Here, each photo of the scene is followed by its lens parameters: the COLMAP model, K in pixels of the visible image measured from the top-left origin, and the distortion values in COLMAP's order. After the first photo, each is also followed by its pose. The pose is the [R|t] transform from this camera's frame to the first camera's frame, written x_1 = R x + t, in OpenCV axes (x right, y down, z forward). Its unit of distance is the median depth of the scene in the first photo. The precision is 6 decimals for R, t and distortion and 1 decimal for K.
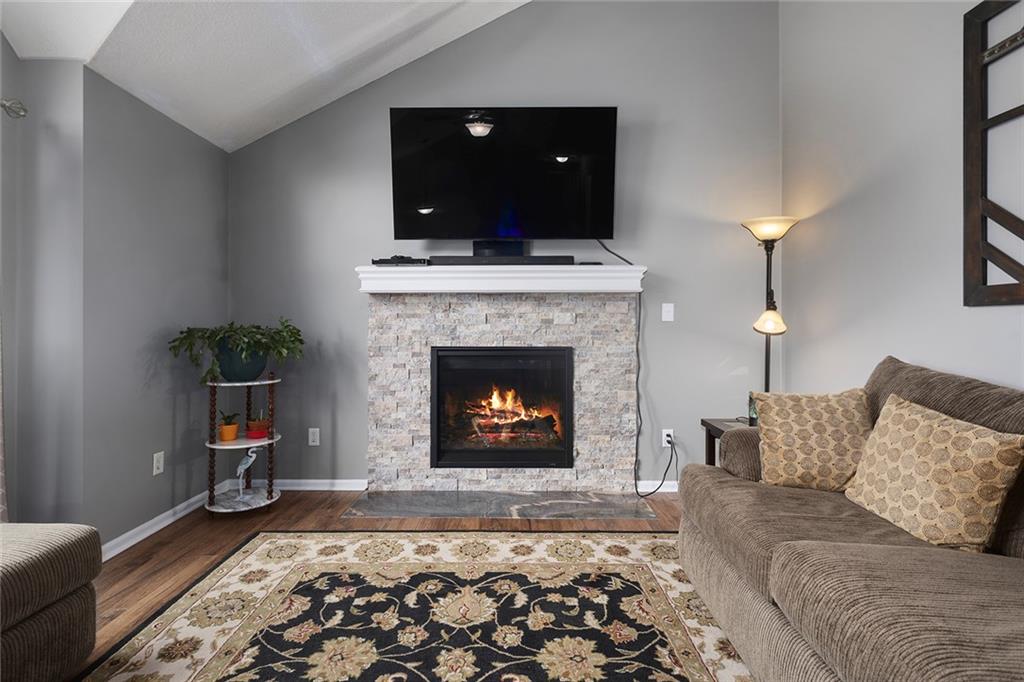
lens RADIAL K [[492.5, 0, 512.9], [0, 492.5, 323.3], [0, 0, 1]] dist [-0.000372, 0.002595]
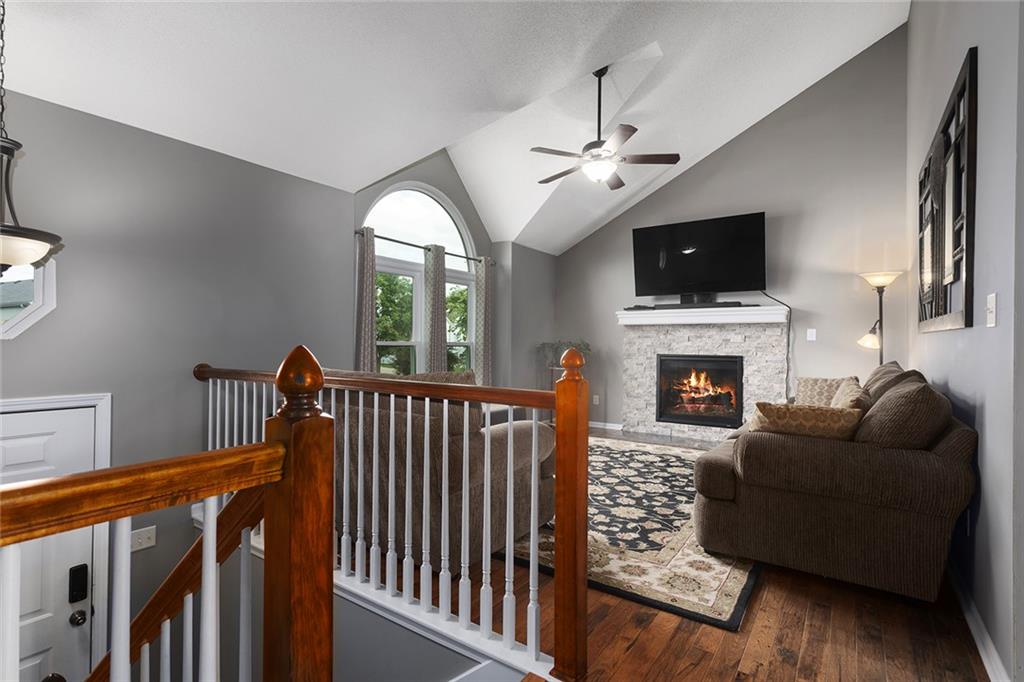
lens RADIAL K [[492.5, 0, 501.5], [0, 492.5, 342.6], [0, 0, 1]] dist [-0.000372, 0.002595]
pose [[0.821335, 0.007422, -0.570398, 0.411842], [-0.005011, 0.999971, 0.005796, -0.002133], [0.570424, -0.001903, 0.821348, -0.837666]]
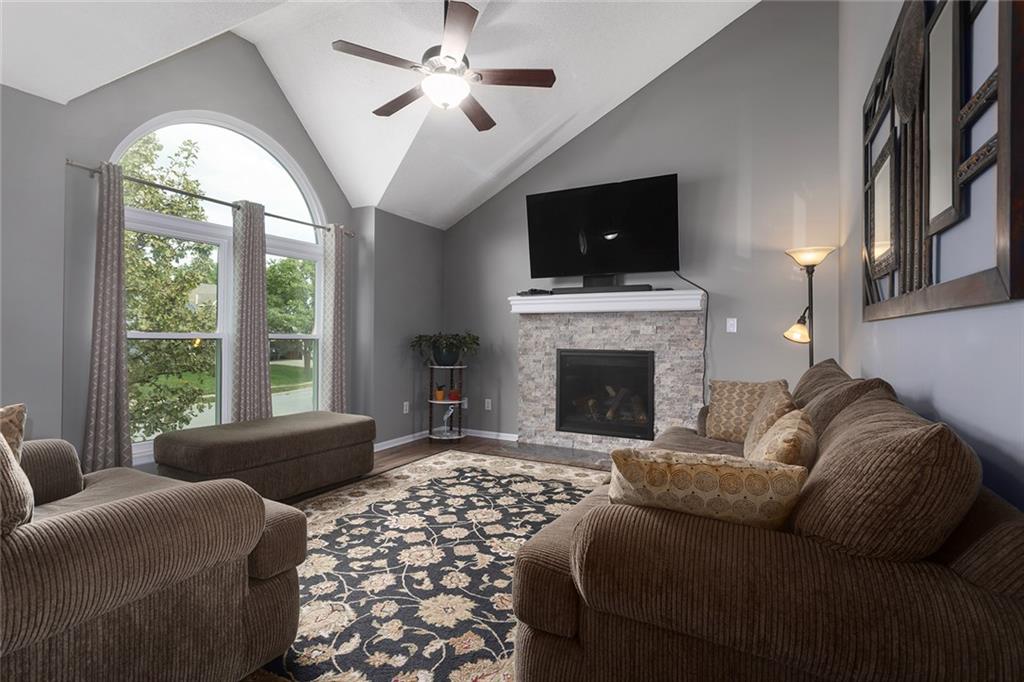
lens RADIAL K [[492.5, 0, 503.6], [0, 492.5, 332.2], [0, 0, 1]] dist [-0.000372, 0.002595]
pose [[0.881661, 0.003451, -0.471871, 0.409051], [-0.004681, 0.999988, -0.001433, 0.000285], [0.471860, 0.003472, 0.881667, -0.396165]]
